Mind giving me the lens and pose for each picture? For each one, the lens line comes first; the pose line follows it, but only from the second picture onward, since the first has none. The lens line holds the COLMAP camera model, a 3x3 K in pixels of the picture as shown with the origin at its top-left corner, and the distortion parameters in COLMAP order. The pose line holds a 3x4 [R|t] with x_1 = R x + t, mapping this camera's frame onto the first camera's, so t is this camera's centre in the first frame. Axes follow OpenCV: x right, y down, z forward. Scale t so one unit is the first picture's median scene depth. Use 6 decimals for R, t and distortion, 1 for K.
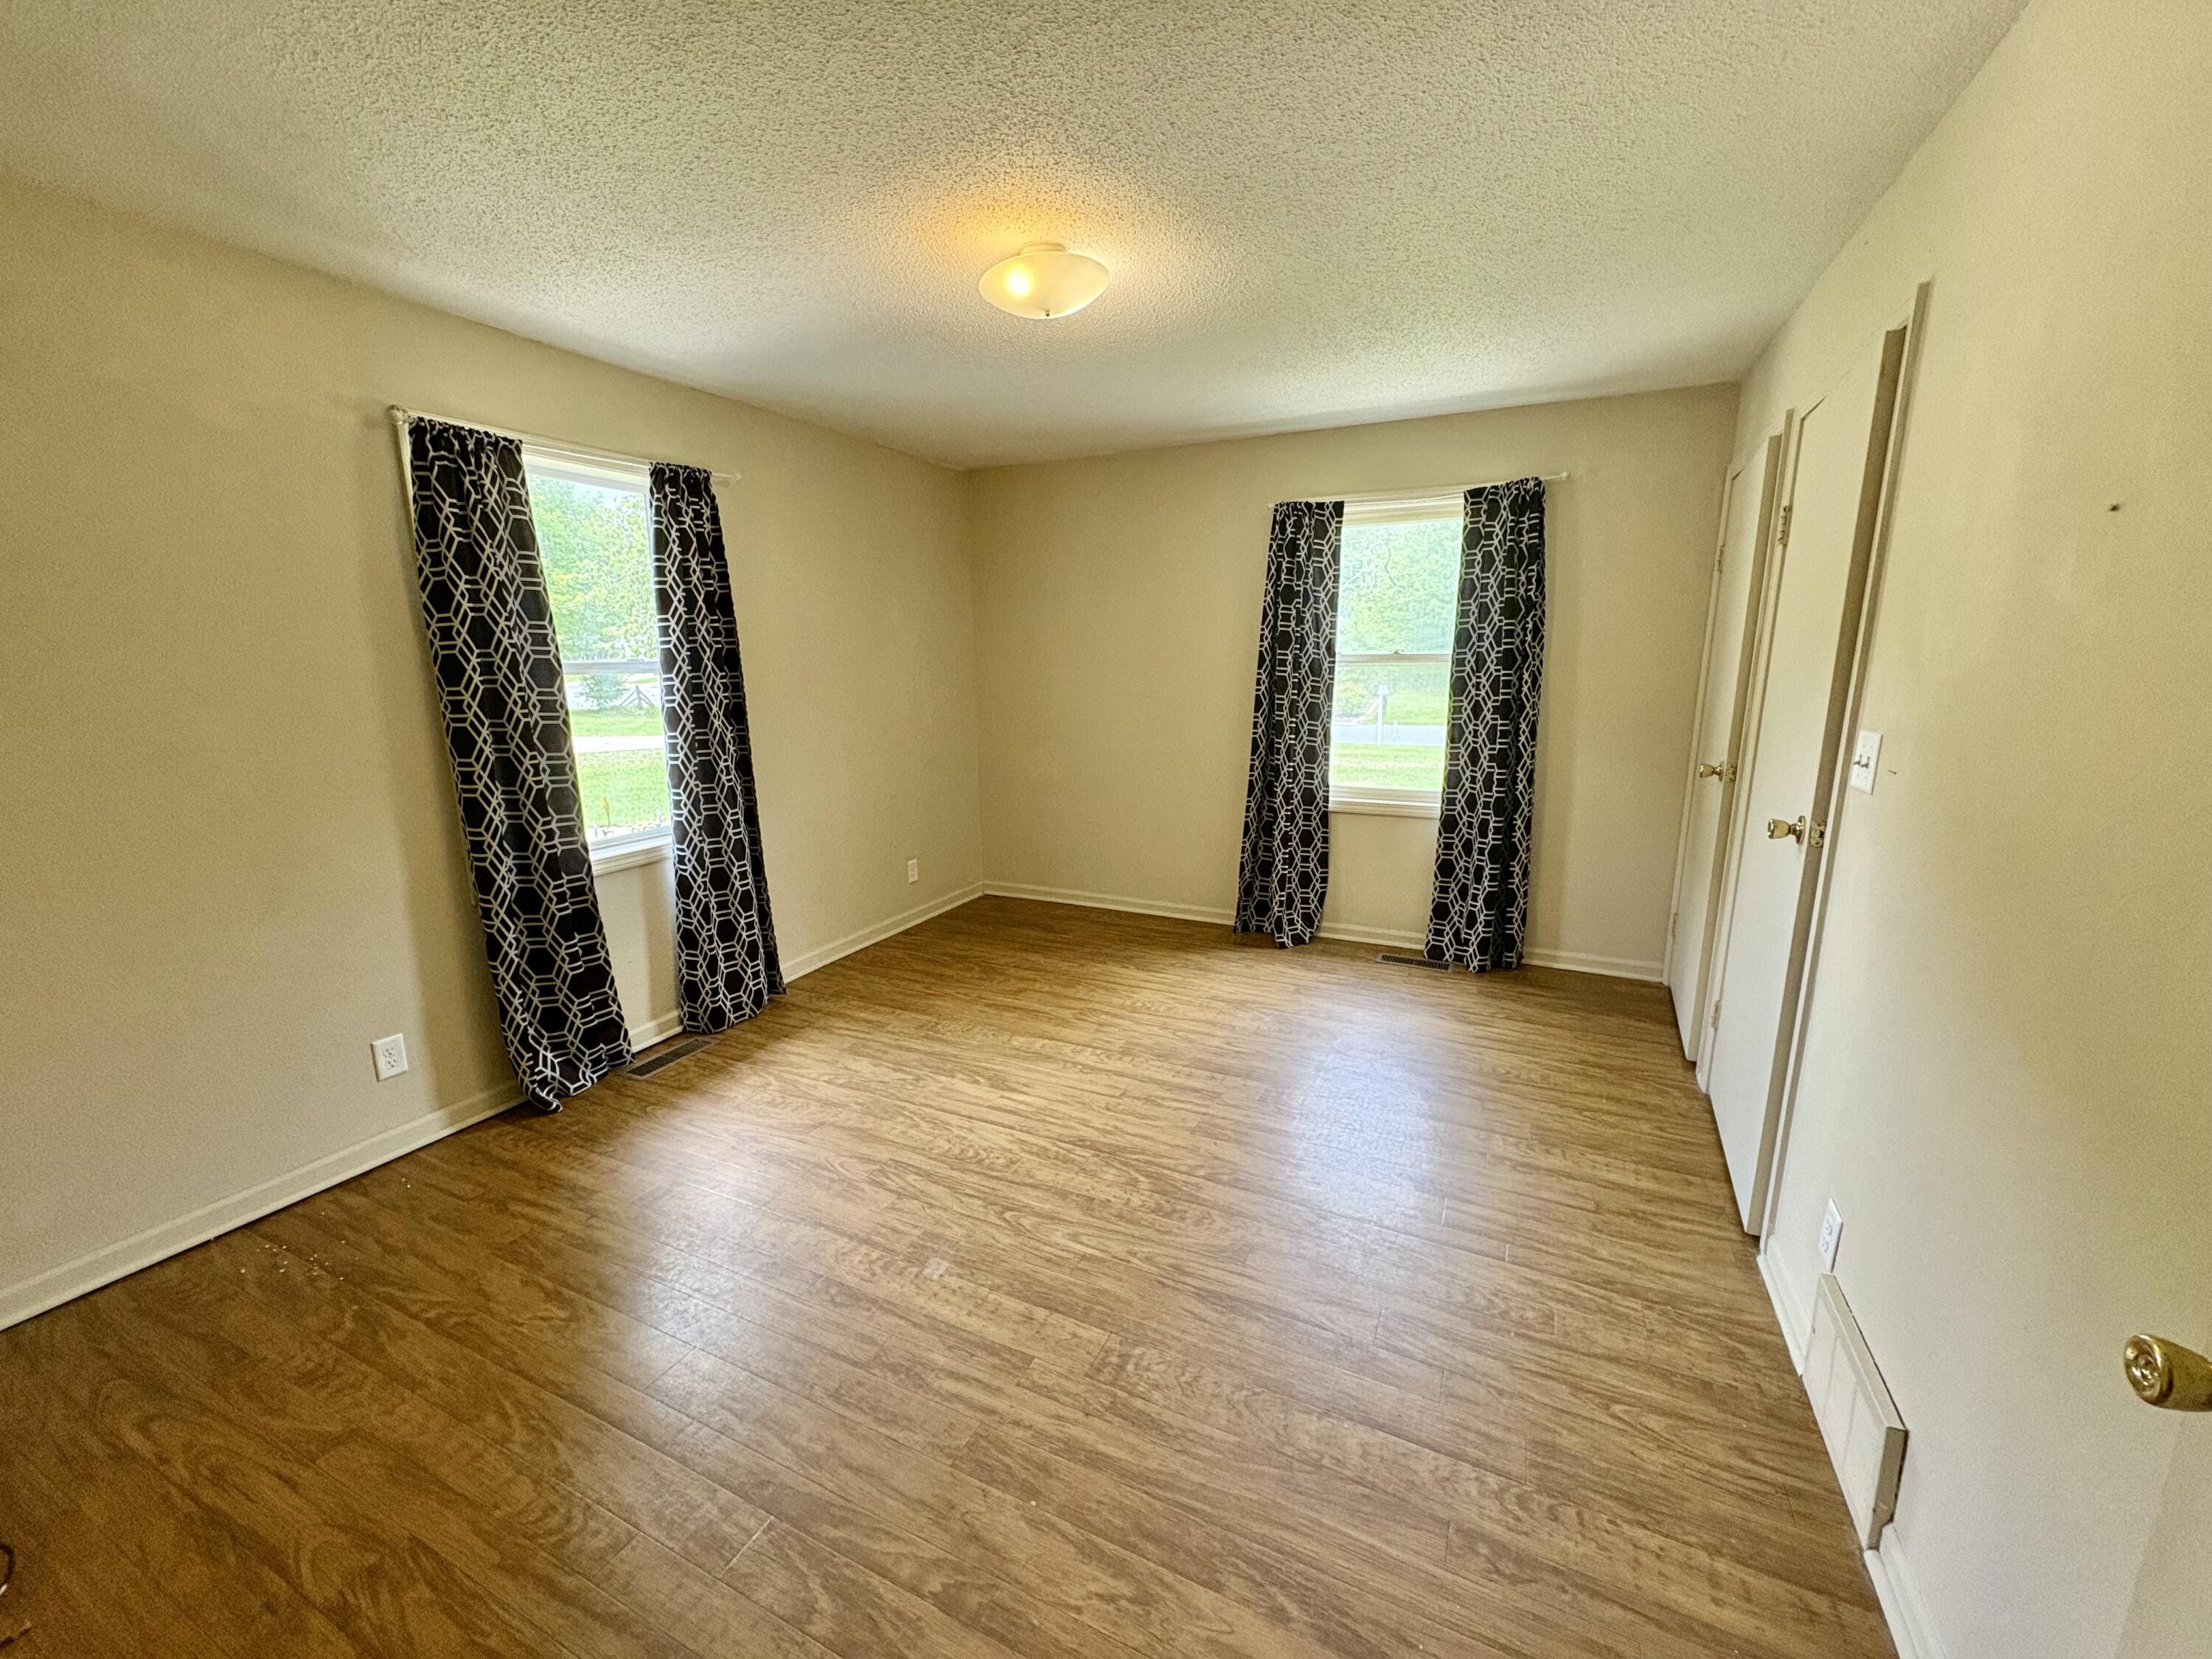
lens RADIAL K [[880.7, 0, 1104.1], [0, 880.7, 830.6], [0, 0, 1]] dist [0.001001, 0.000016]
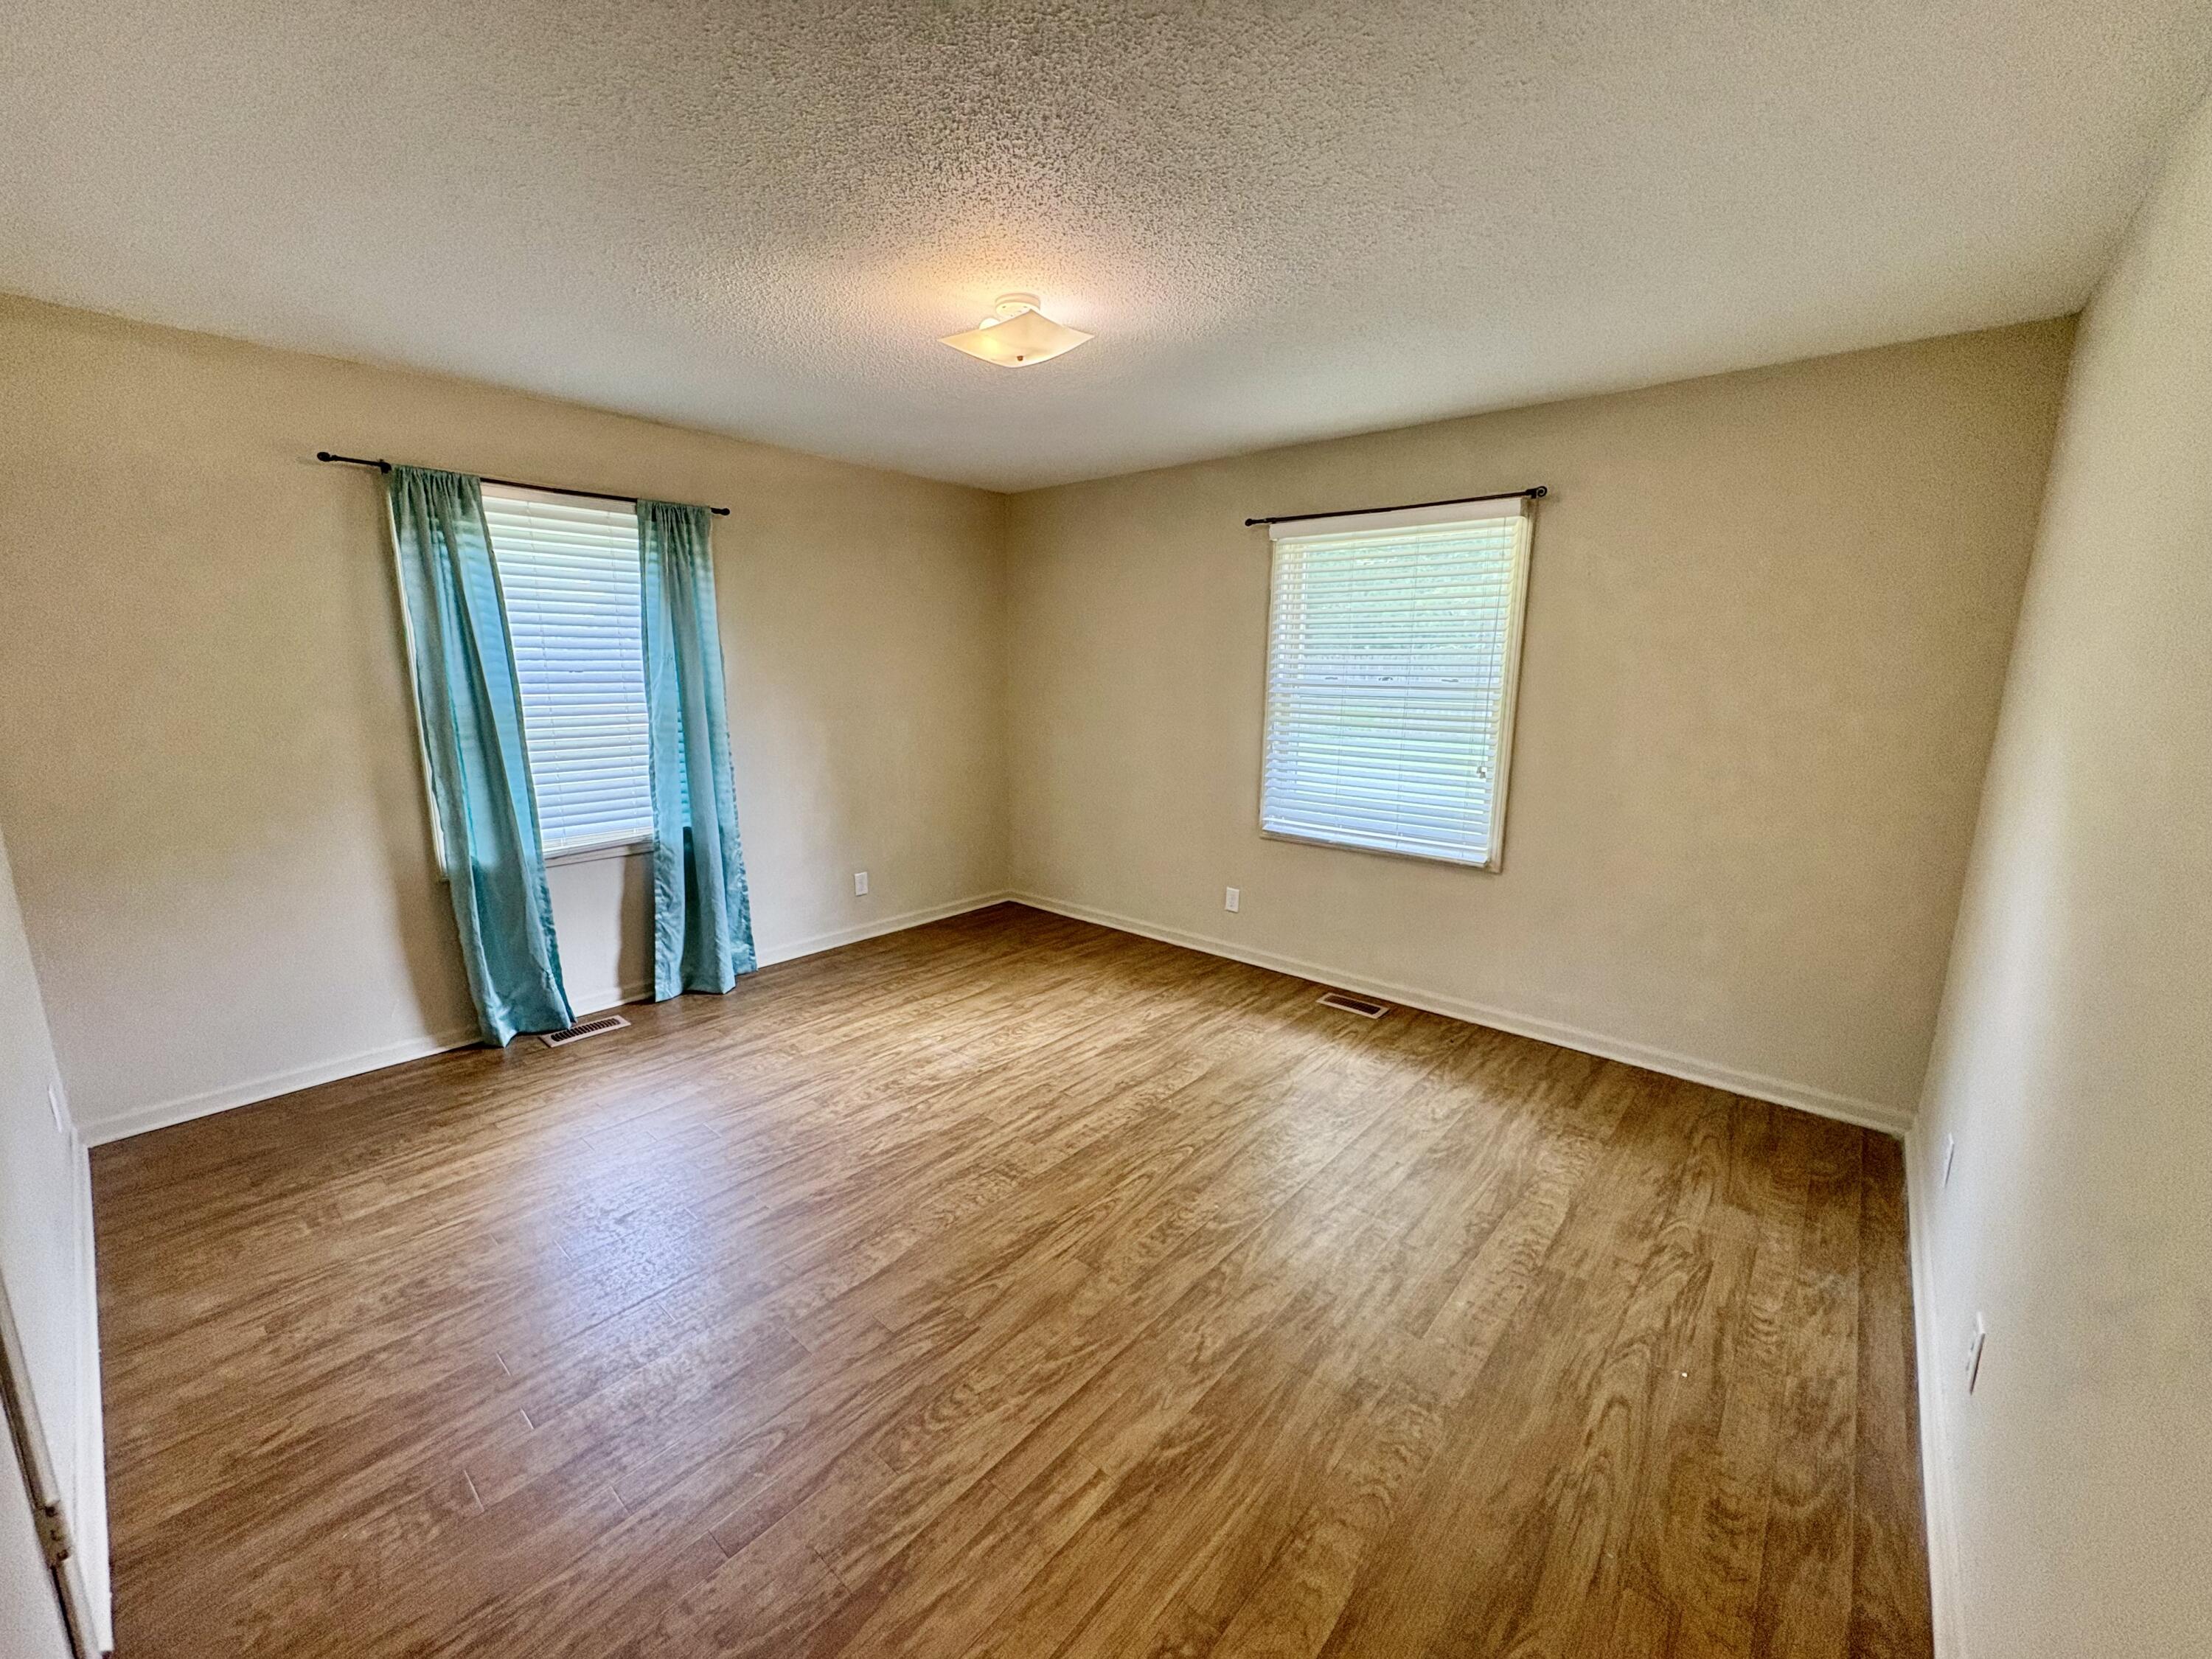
lens RADIAL K [[880.7, 0, 1105.7], [0, 880.7, 830.0], [0, 0, 1]] dist [0.001001, 0.000016]
pose [[-0.257525, 0.197581, -0.945856, 1.140700], [-0.189661, 0.949494, 0.249979, -0.300979], [0.947475, 0.243768, -0.207045, 1.211865]]
